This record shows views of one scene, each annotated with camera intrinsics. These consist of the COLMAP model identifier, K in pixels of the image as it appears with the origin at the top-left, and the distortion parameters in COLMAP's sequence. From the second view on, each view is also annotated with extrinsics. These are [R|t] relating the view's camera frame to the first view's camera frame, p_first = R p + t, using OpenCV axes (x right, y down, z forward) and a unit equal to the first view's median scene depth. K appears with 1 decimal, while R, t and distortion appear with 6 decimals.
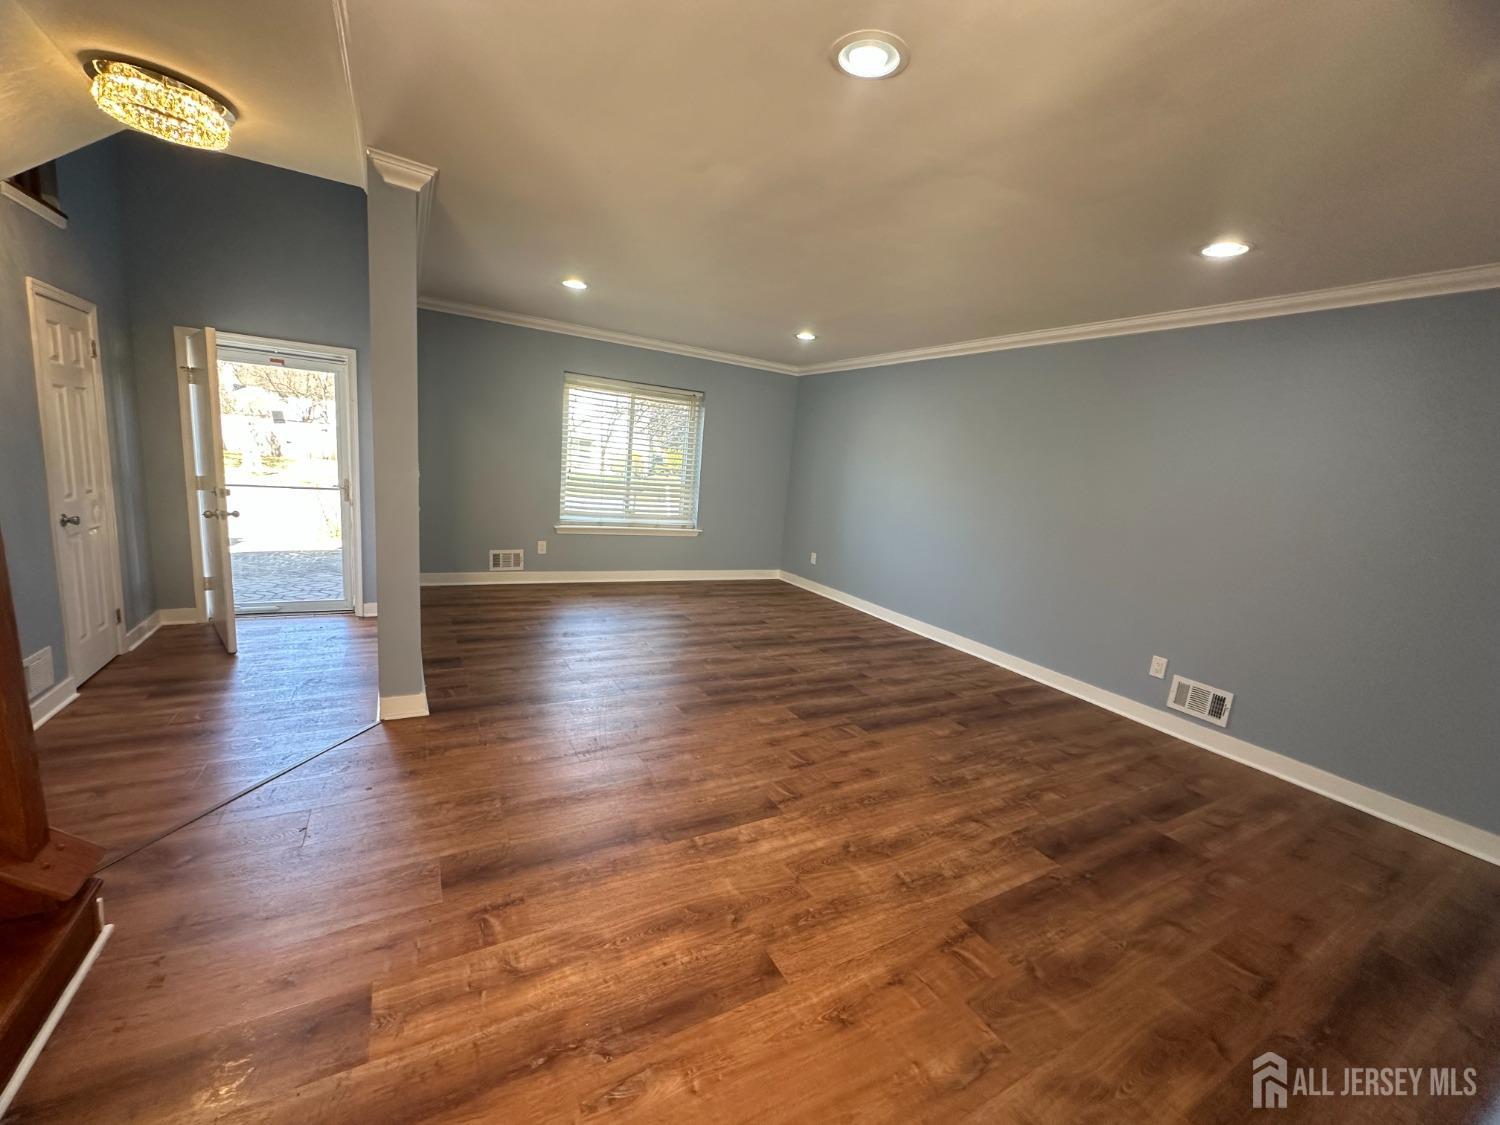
lens RADIAL K [[598.0, 0, 762.0], [0, 598.0, 564.3], [0, 0, 1]] dist [0.000419, 0.000065]
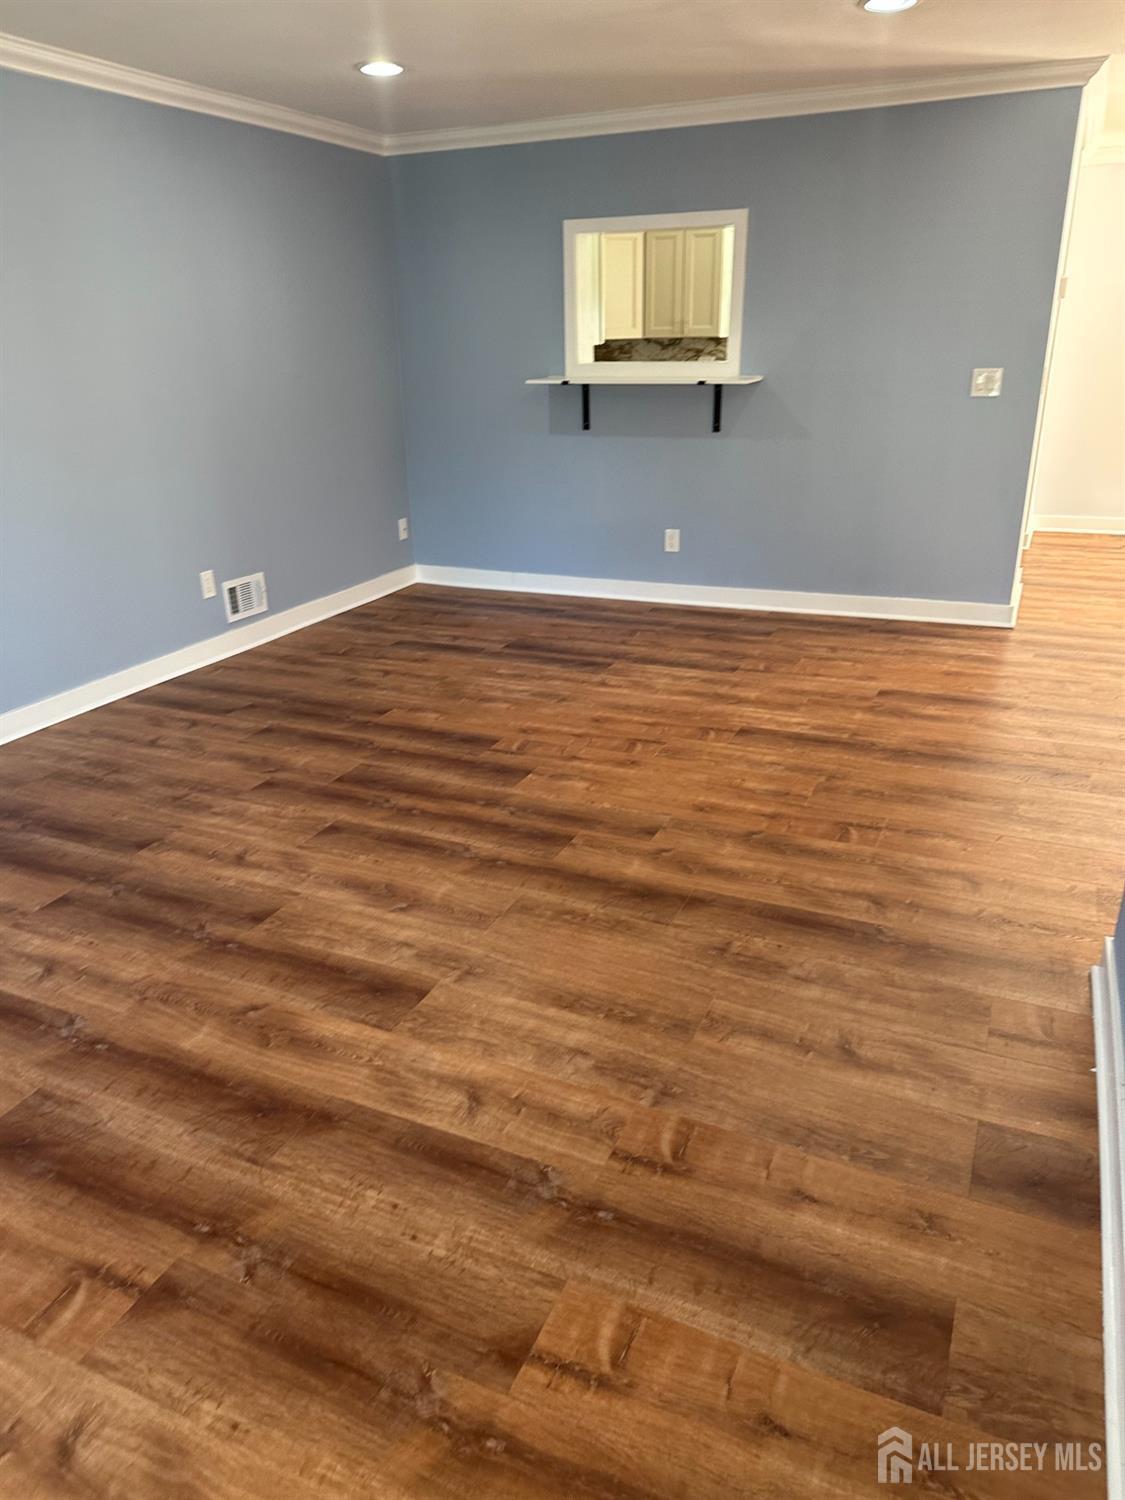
lens RADIAL K [[1057.8, 0, 565.2], [0, 1057.8, 754.6], [0, 0, 1]] dist [0.046549, -0.055916]
pose [[-0.583452, -0.370207, 0.722862, -0.708030], [0.105192, 0.848118, 0.519260, -0.316944], [-0.805306, 0.379002, -0.455894, 1.357413]]
